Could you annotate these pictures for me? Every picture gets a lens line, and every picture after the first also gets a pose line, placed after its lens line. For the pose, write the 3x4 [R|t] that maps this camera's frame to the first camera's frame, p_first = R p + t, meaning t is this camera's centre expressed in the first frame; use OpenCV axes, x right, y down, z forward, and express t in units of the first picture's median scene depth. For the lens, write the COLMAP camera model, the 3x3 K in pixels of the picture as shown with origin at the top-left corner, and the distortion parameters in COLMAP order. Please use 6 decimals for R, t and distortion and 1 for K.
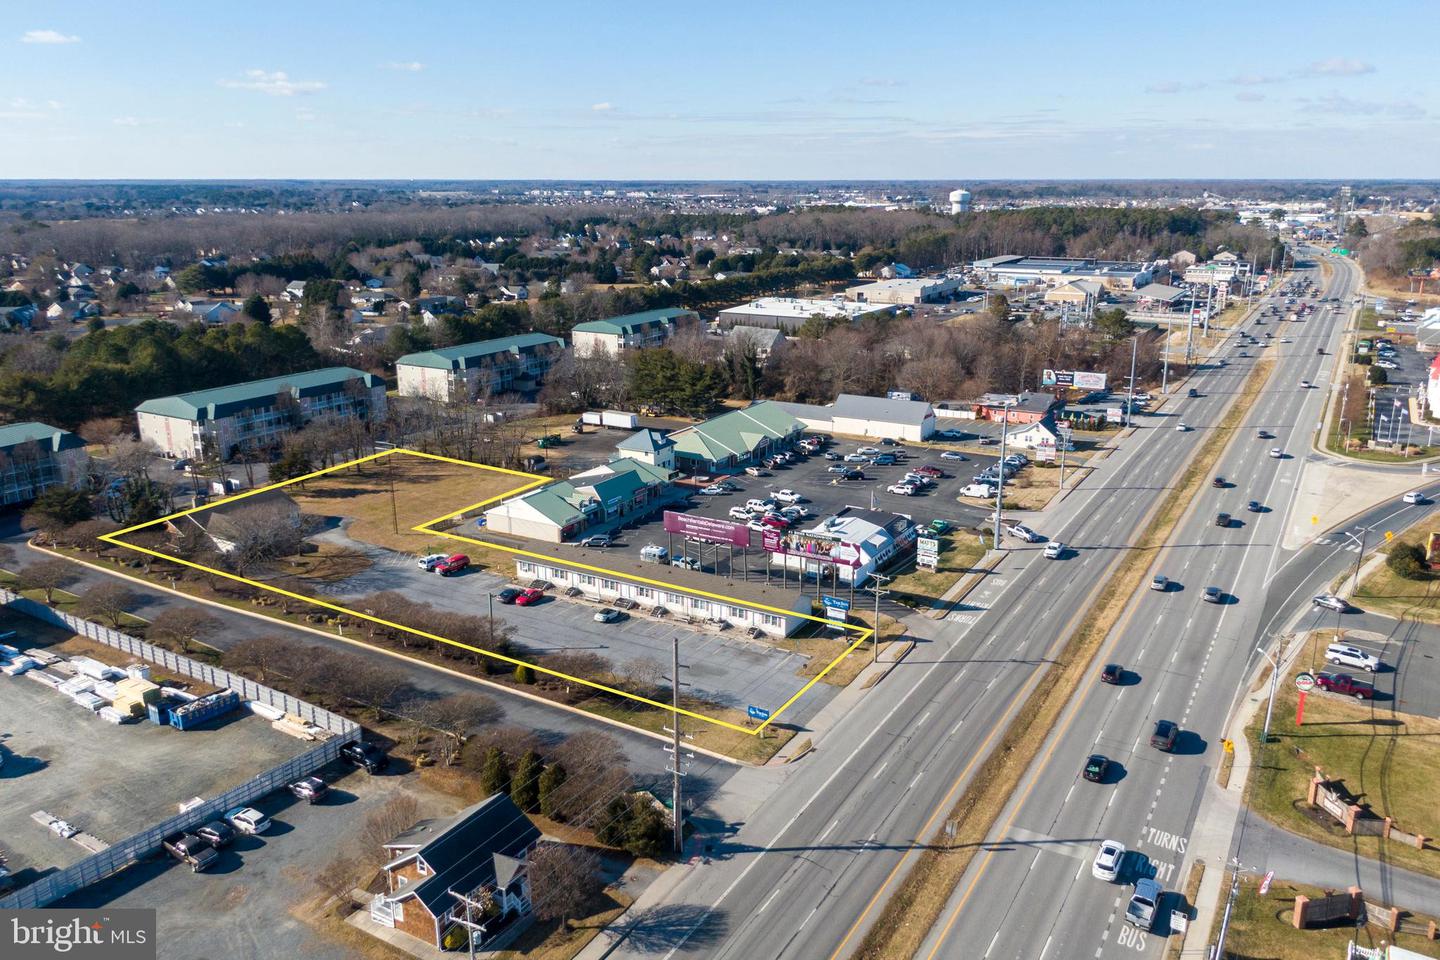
lens RADIAL K [[1094.8, 0, 716.3], [0, 1094.8, 460.7], [0, 0, 1]] dist [0.032292, -0.005356]
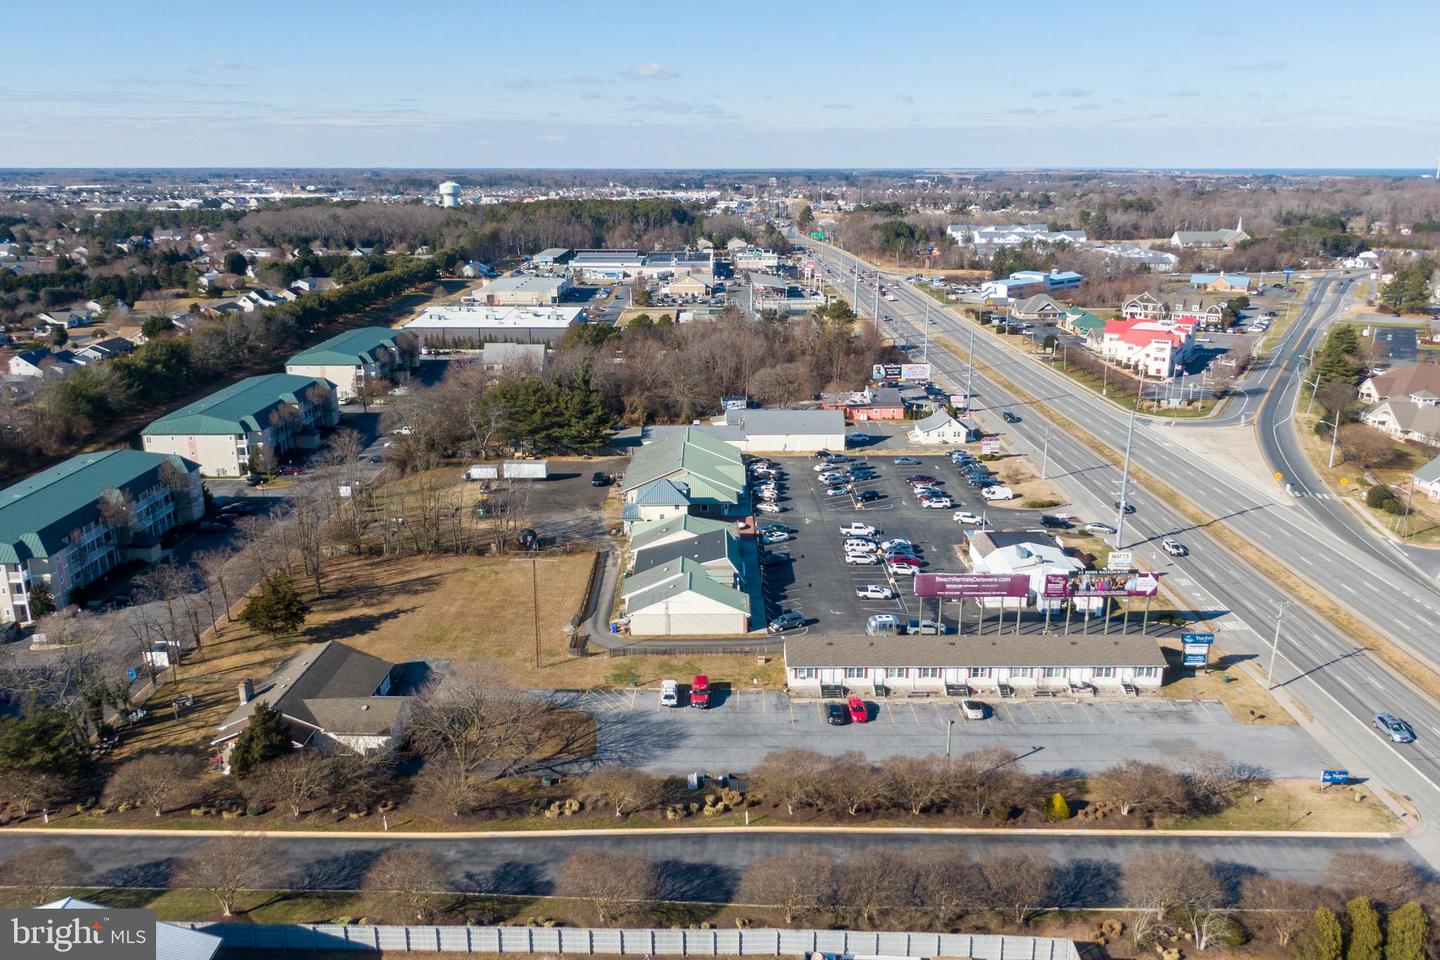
lens RADIAL K [[1065.3, 0, 712.0], [0, 1065.3, 480.1], [0, 0, 1]] dist [0.072062, -0.124316]
pose [[0.860053, -0.143239, 0.489684, -0.508855], [0.127424, 0.989671, 0.065692, -0.089747], [-0.494036, 0.005899, 0.869422, 0.290000]]
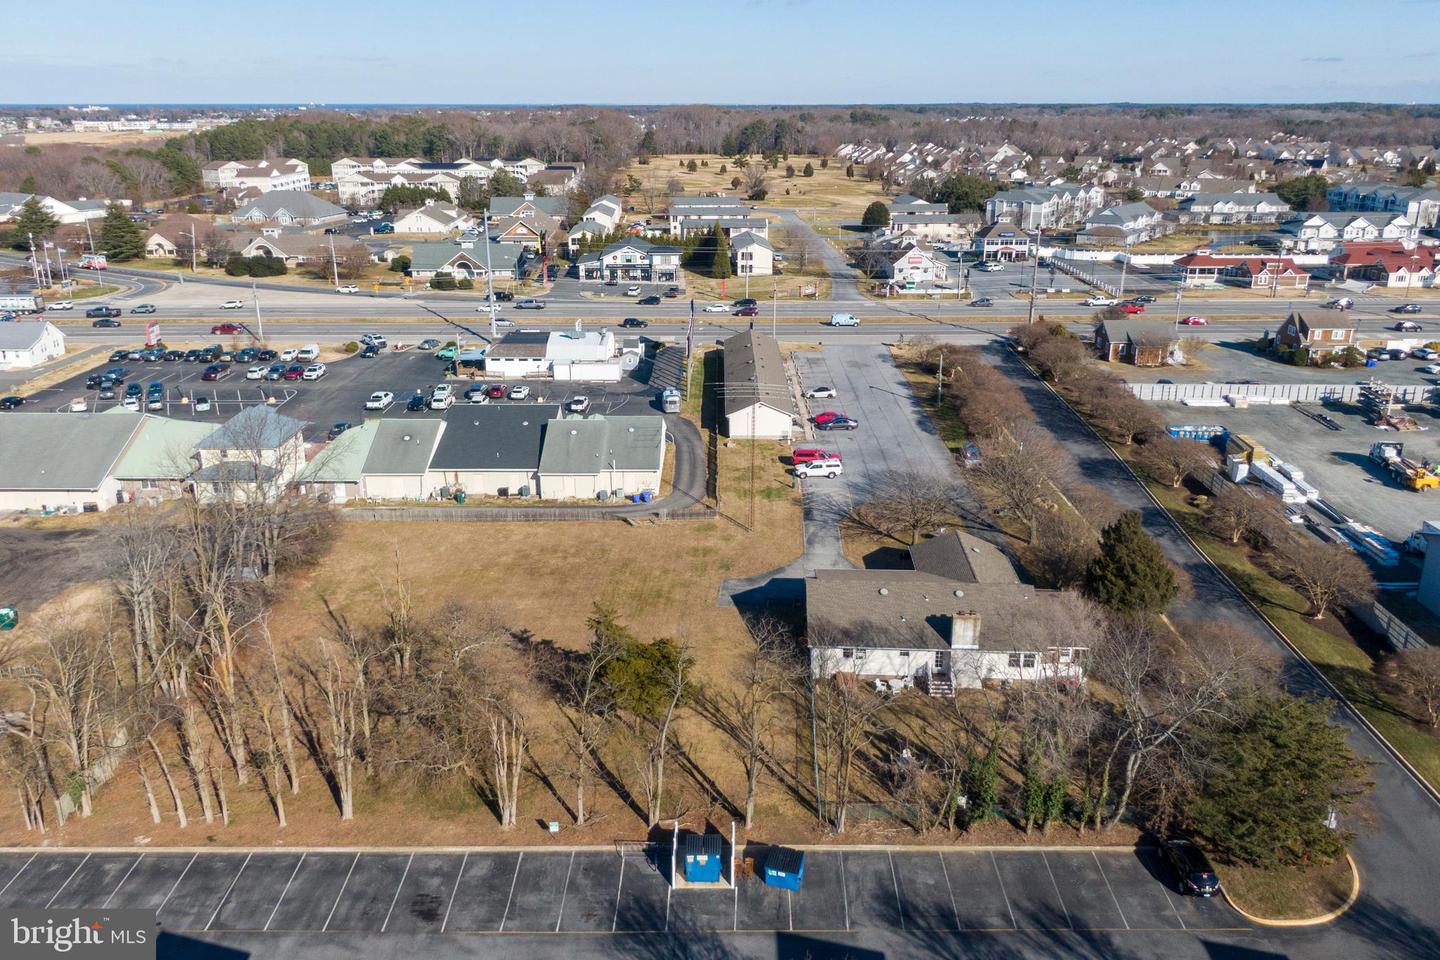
lens RADIAL K [[1065.3, 0, 712.0], [0, 1065.3, 480.1], [0, 0, 1]] dist [0.072062, -0.124316]
pose [[-0.505757, -0.283335, 0.814820, -0.714223], [0.214807, 0.873415, 0.437040, -0.205506], [-0.835505, 0.396065, -0.380874, 1.179601]]
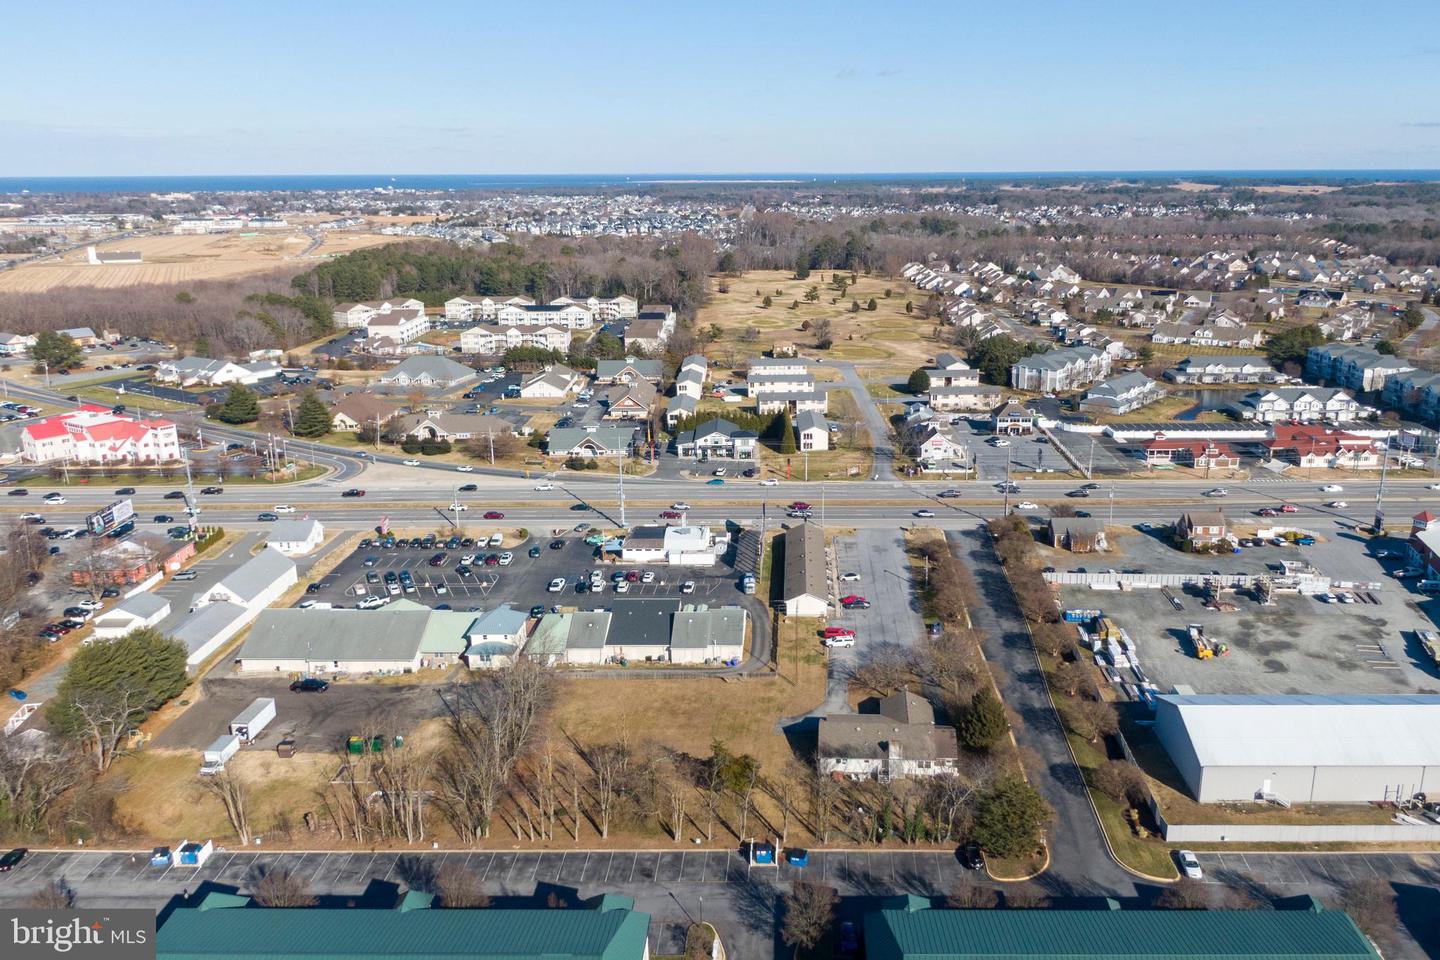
lens RADIAL K [[1118.2, 0, 775.6], [0, 1118.2, 481.8], [0, 0, 1]] dist [0.094902, -0.224762]
pose [[-0.494887, -0.226982, 0.838788, -1.074028], [0.221460, 0.900461, 0.374333, -0.481741], [-0.840263, 0.371011, -0.395359, 1.307320]]
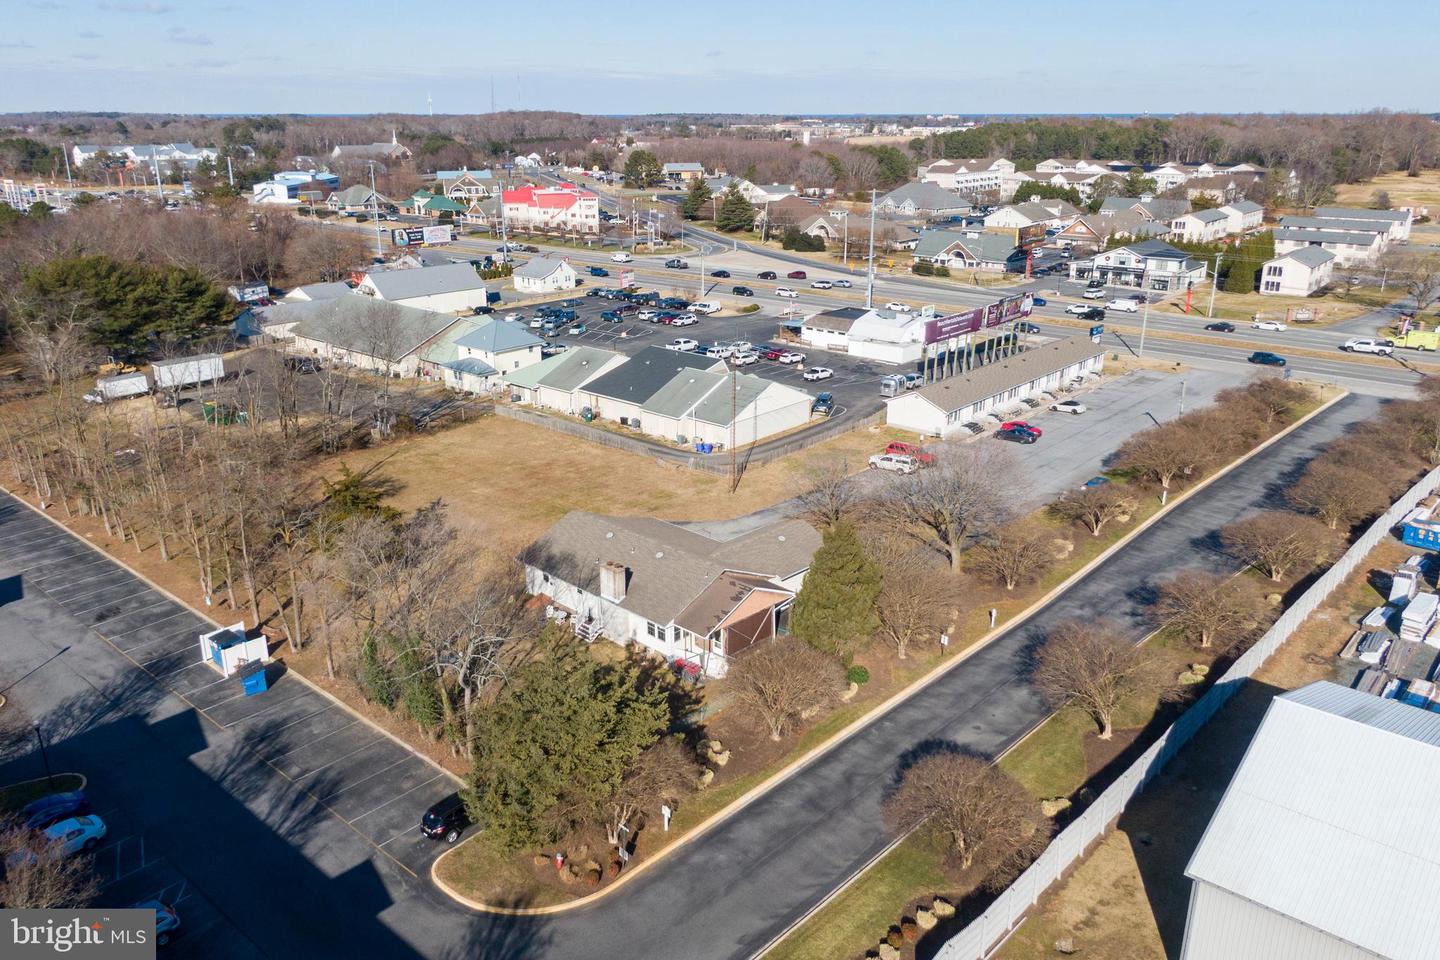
lens RADIAL K [[1065.3, 0, 712.0], [0, 1065.3, 480.1], [0, 0, 1]] dist [0.072062, -0.124316]
pose [[0.190694, -0.315465, 0.929579, -0.801995], [0.241898, 0.932856, 0.266954, -0.093861], [-0.951379, 0.173956, 0.254200, 0.827694]]
